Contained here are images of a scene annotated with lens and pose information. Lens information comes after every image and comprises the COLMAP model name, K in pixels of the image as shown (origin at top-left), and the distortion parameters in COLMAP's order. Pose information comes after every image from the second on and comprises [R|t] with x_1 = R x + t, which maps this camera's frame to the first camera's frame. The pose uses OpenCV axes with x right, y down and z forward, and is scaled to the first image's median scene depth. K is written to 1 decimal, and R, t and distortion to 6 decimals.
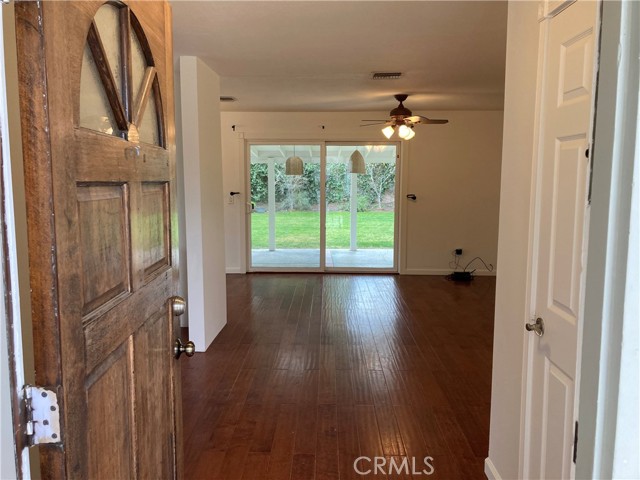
lens RADIAL K [[513.8, 0, 316.4], [0, 513.8, 238.6], [0, 0, 1]] dist [0.002955, 0.006454]
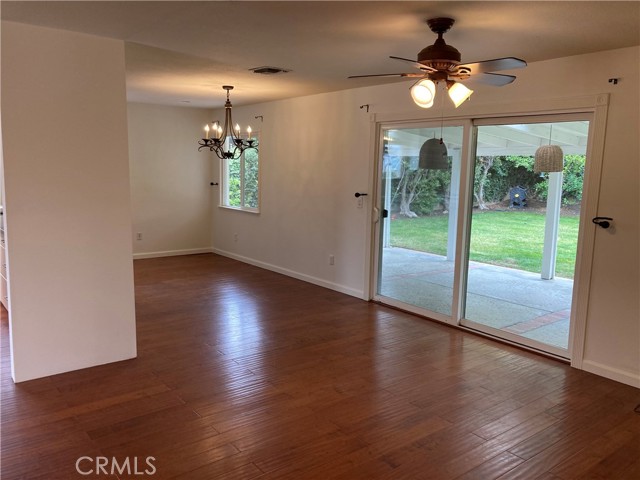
lens RADIAL K [[513.8, 0, 323.9], [0, 513.8, 240.5], [0, 0, 1]] dist [0.002955, 0.006454]
pose [[0.631572, 0.127392, -0.764780, 0.399217], [-0.108475, 0.991226, 0.075531, -0.072724], [0.767691, 0.035256, 0.639849, 0.473915]]
